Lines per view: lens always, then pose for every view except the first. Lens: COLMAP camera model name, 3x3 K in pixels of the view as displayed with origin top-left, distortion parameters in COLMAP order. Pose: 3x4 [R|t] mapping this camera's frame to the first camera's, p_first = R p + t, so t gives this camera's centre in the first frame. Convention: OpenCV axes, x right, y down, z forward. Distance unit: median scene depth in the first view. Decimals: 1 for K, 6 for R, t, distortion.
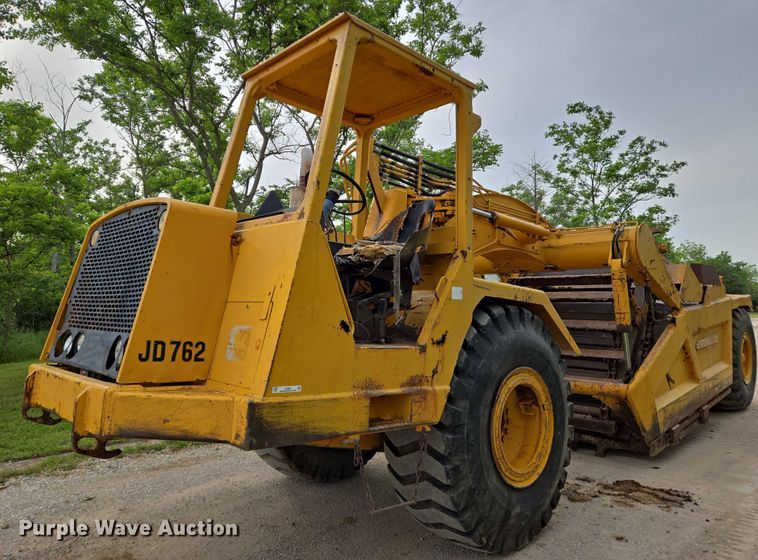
lens RADIAL K [[581.6, 0, 376.6], [0, 581.6, 266.8], [0, 0, 1]] dist [0.049294, -0.004515]
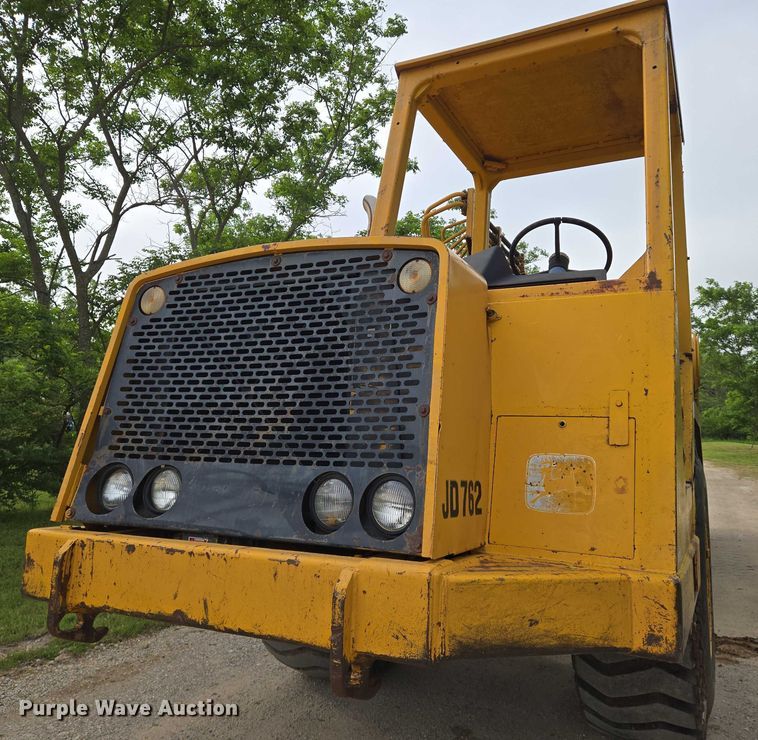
lens RADIAL K [[694.9, 0, 412.4], [0, 694.9, 379.4], [0, 0, 1]] dist [0.109304, -0.127285]
pose [[0.925645, 0.034522, 0.376816, -0.539768], [-0.033769, 0.999393, -0.008606, 0.026620], [-0.376884, -0.004758, 0.926248, 0.302026]]
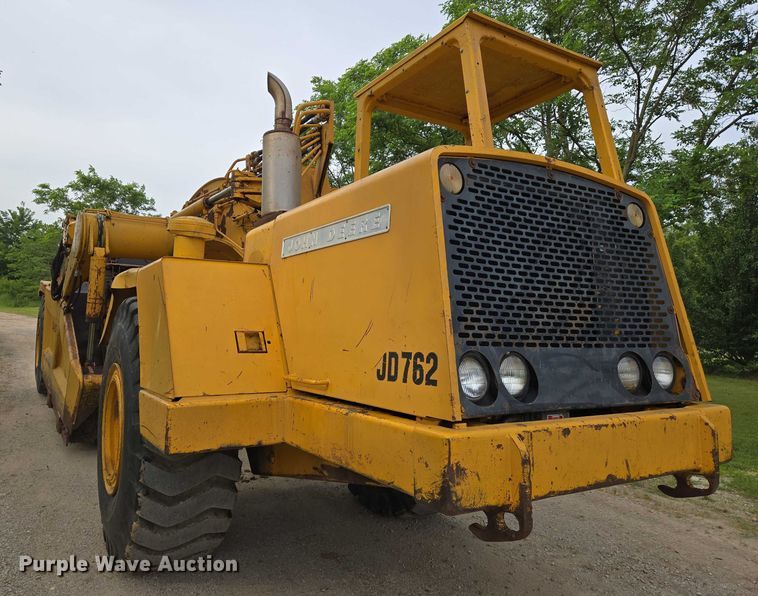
lens RADIAL K [[554.5, 0, 379.0], [0, 554.5, 298.0], [0, 0, 1]] dist [0.052063, -0.000868]
pose [[0.170413, 0.027800, 0.984981, -1.060192], [-0.105569, 0.994364, -0.009800, 0.076525], [-0.979701, -0.102313, 0.172387, 1.042693]]
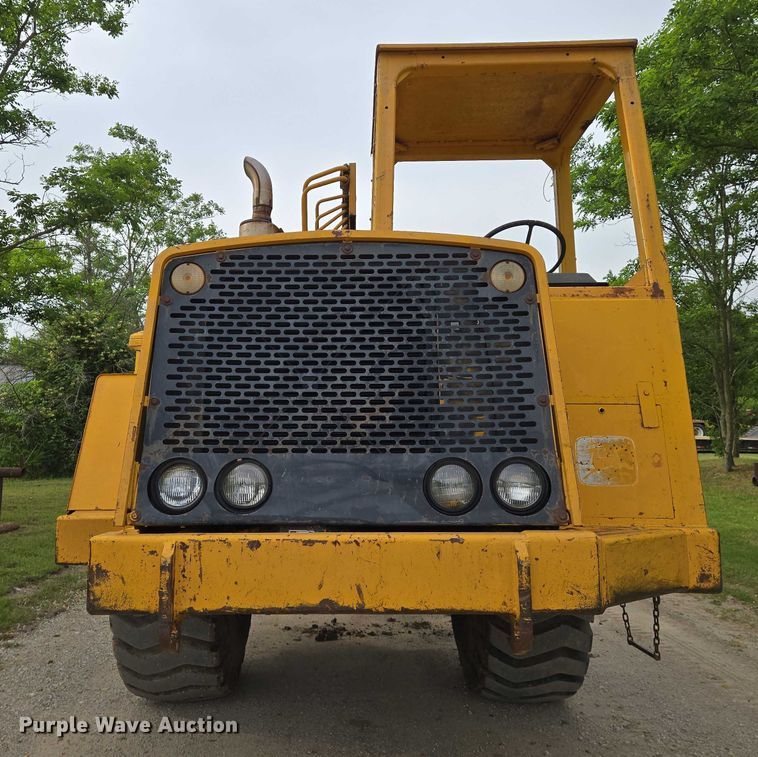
lens RADIAL K [[834.9, 0, 379.0], [0, 834.9, 378.5], [0, 0, 1]] dist [0.109540, -0.174157]
pose [[0.666426, 0.027902, 0.745049, -0.979854], [-0.043683, 0.999044, 0.001659, 0.031980], [-0.744290, -0.033651, 0.667008, 0.419618]]
